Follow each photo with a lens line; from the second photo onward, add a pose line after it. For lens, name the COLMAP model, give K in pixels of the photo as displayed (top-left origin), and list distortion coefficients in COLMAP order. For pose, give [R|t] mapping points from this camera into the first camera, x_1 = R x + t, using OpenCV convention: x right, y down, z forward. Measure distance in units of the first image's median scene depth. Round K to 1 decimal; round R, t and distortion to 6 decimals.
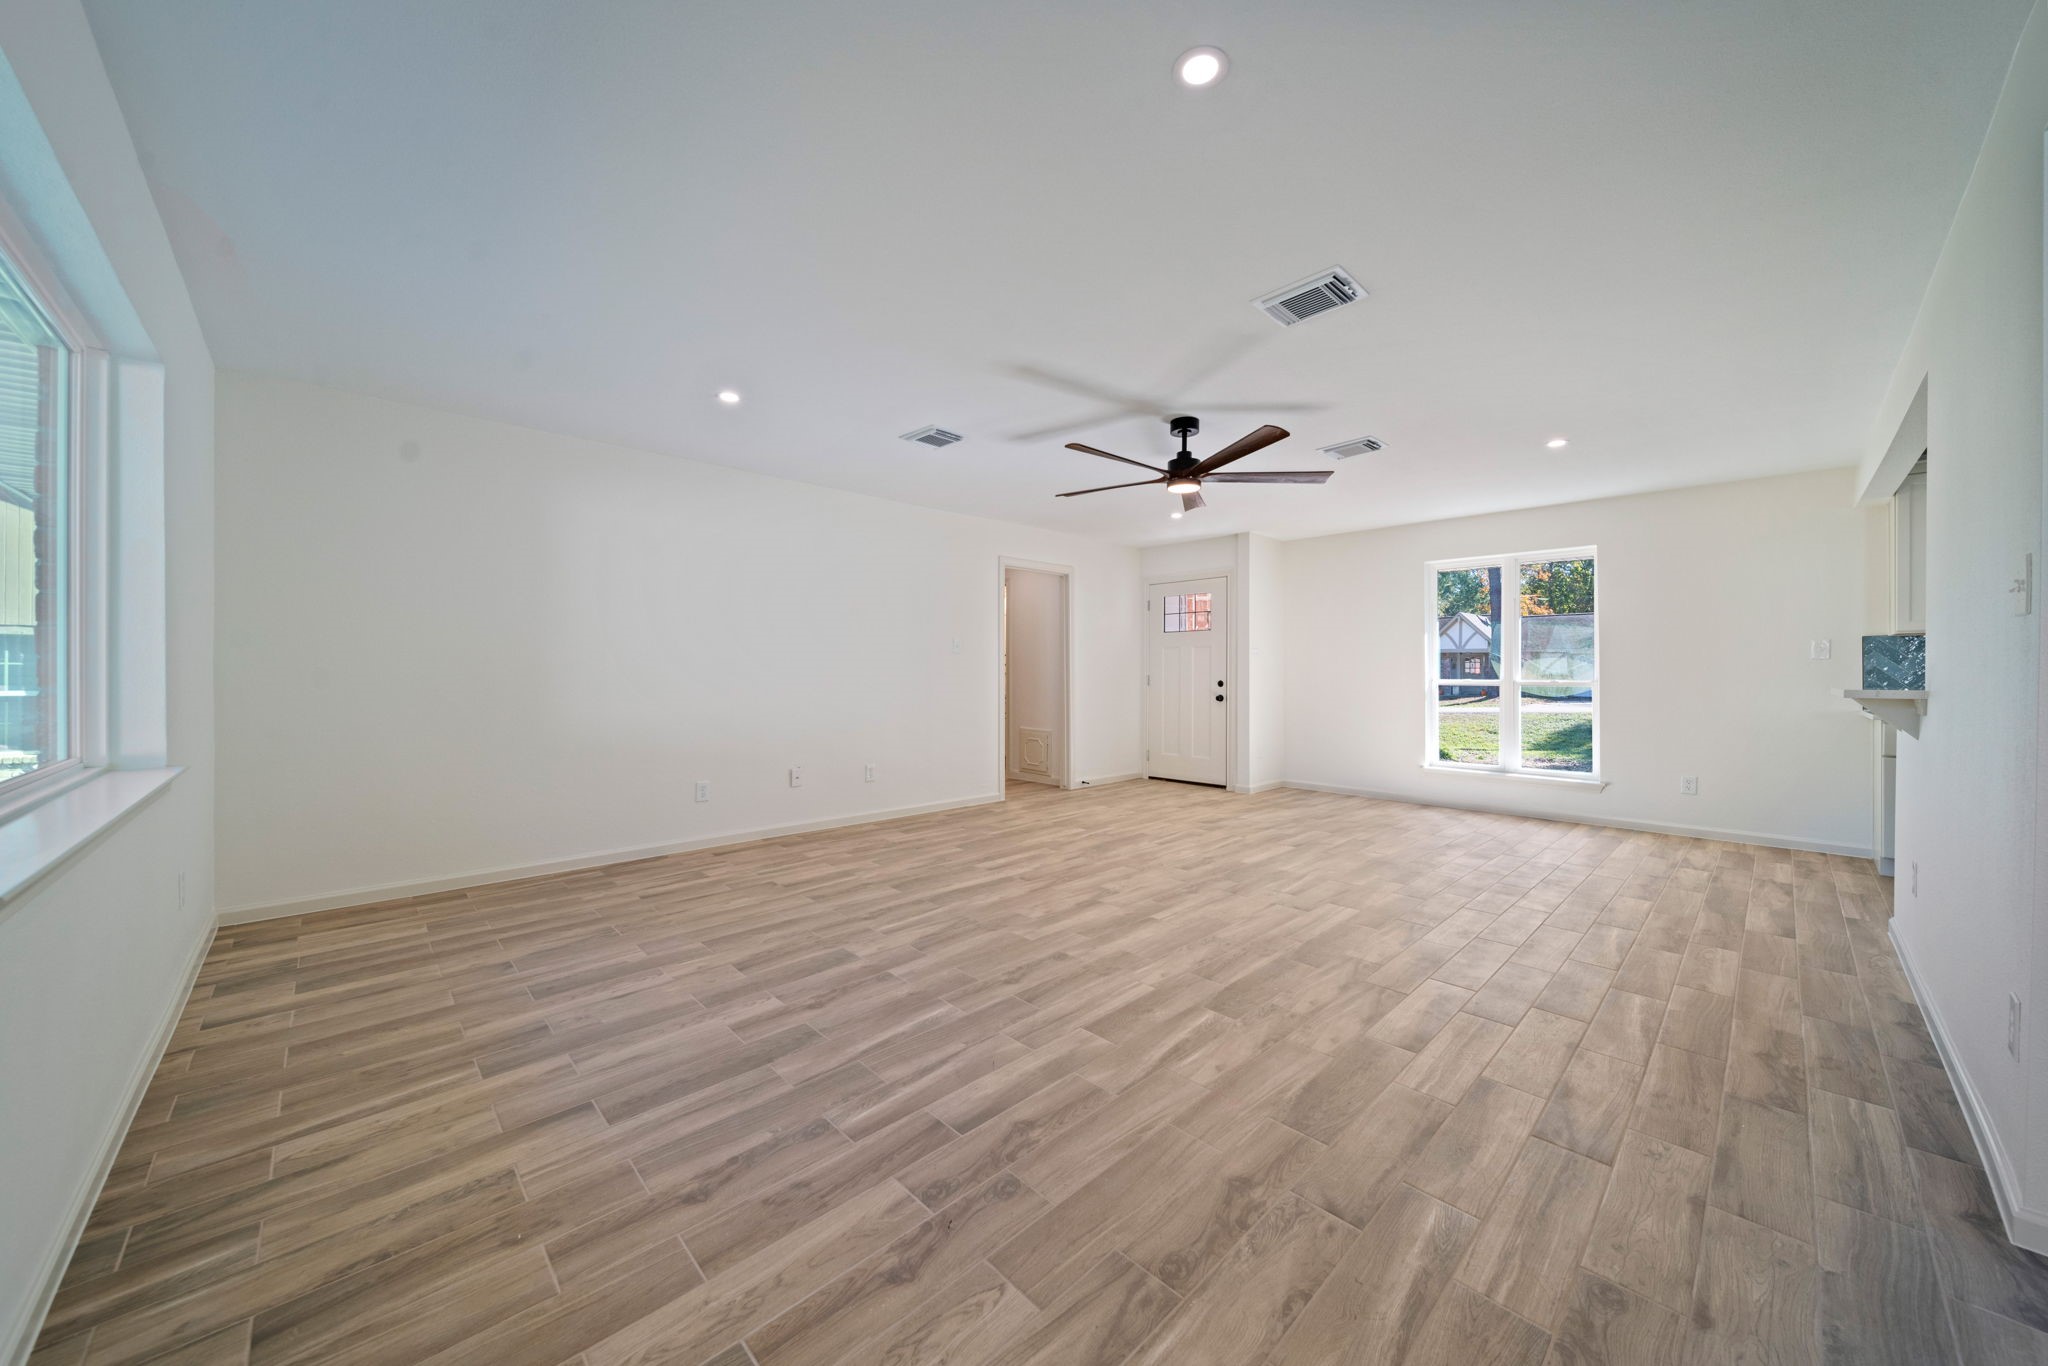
lens RADIAL K [[721.9, 0, 1025.5], [0, 721.9, 676.2], [0, 0, 1]] dist [0.000094, -0.000198]
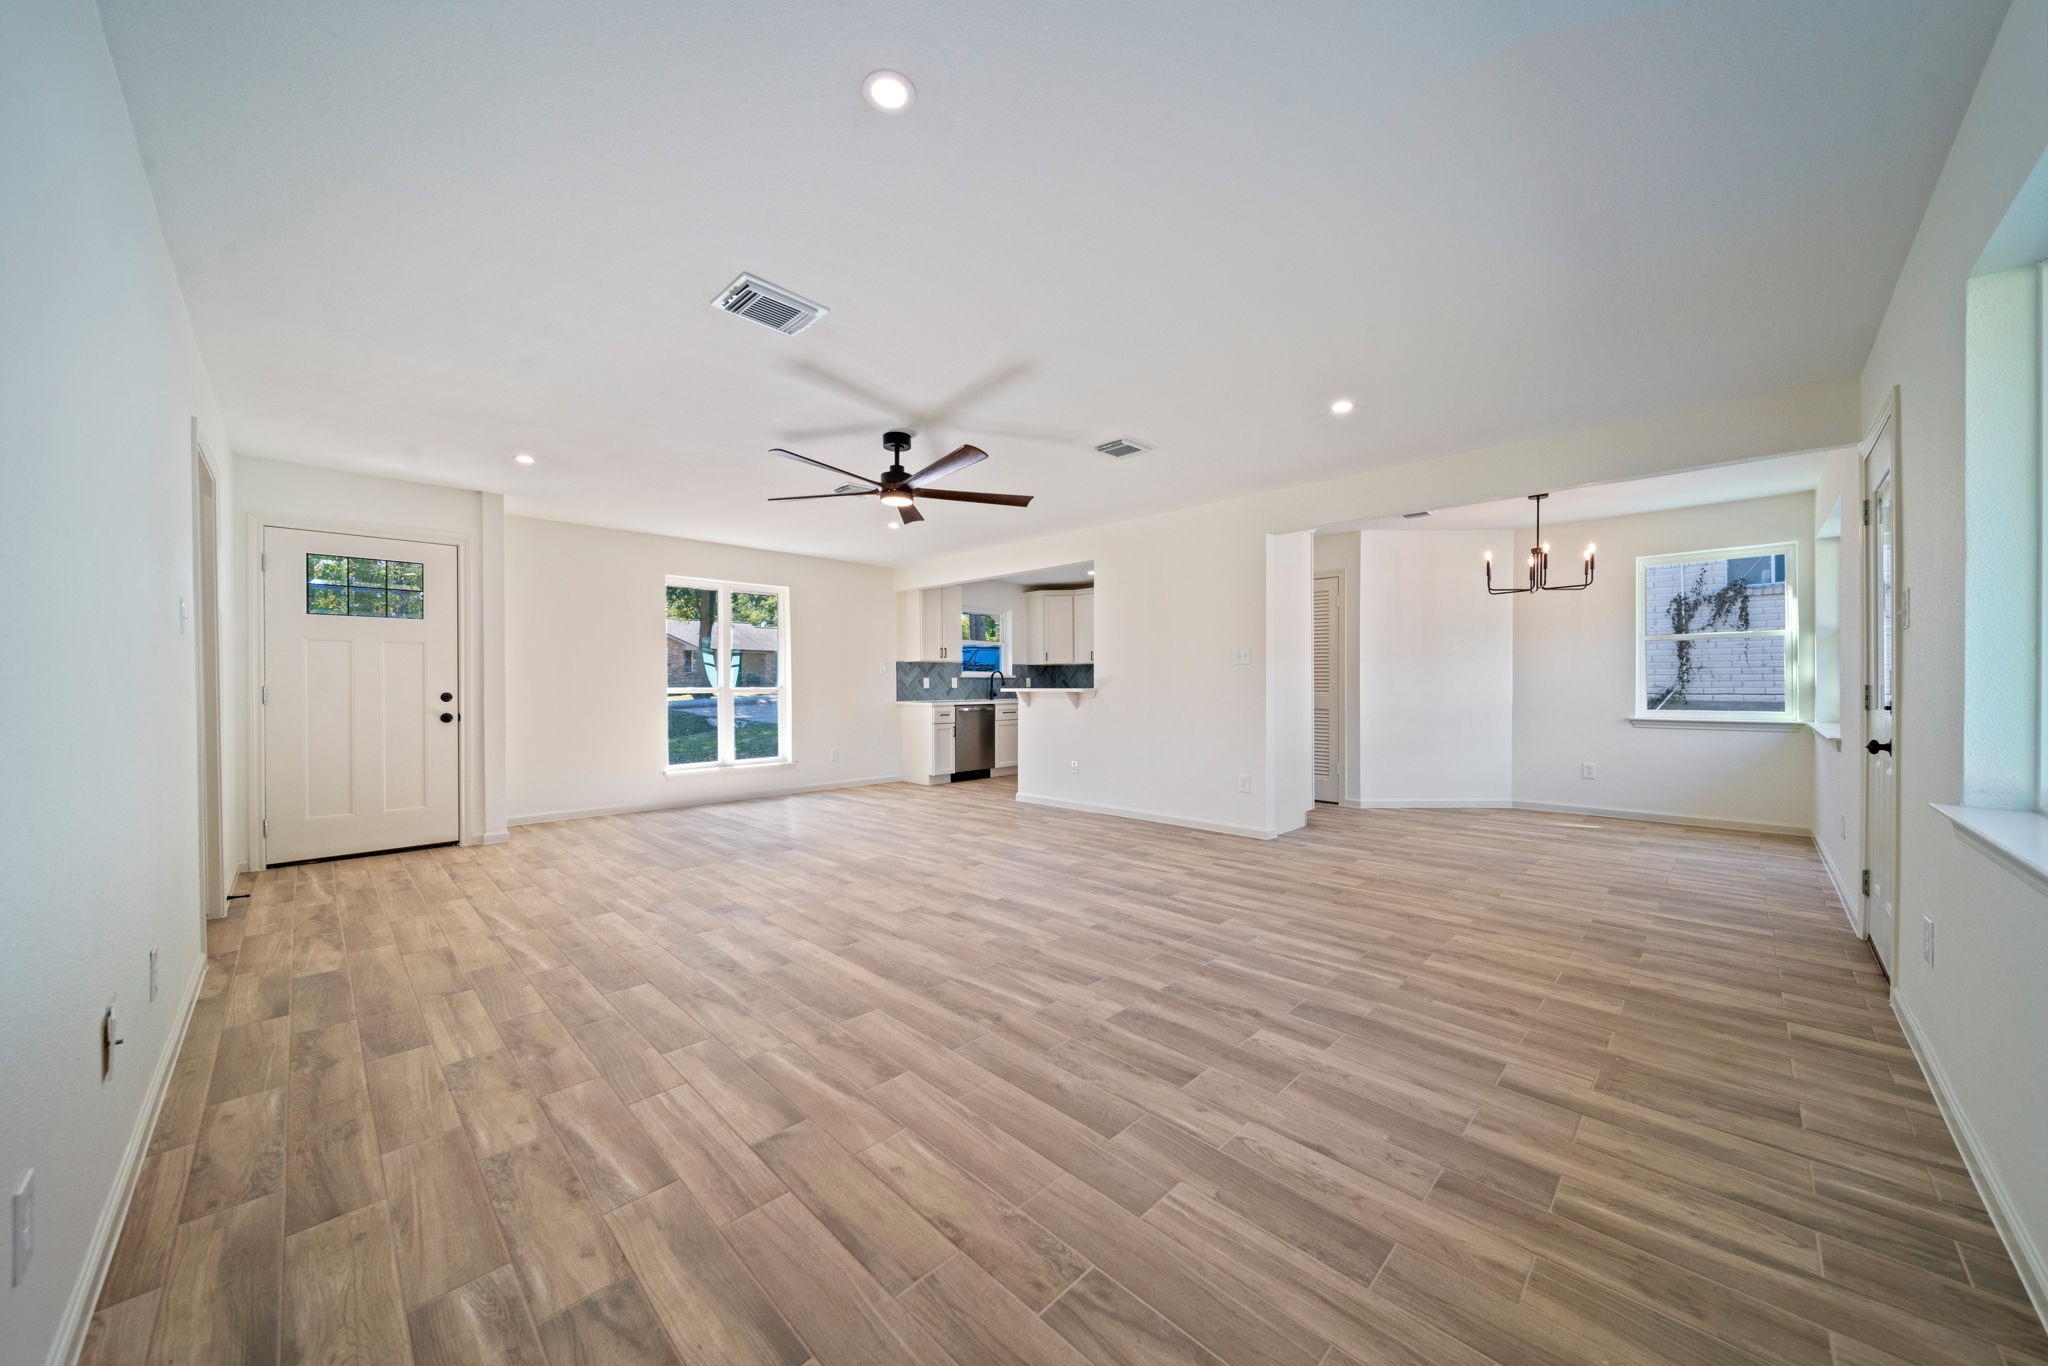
lens RADIAL K [[721.9, 0, 1025.5], [0, 721.9, 676.2], [0, 0, 1]] dist [0.000094, -0.000198]
pose [[-0.026200, 0.005185, 0.999643, -1.190084], [0.007086, 0.999962, -0.005001, -0.006210], [-0.999632, 0.006952, -0.026236, 1.241790]]
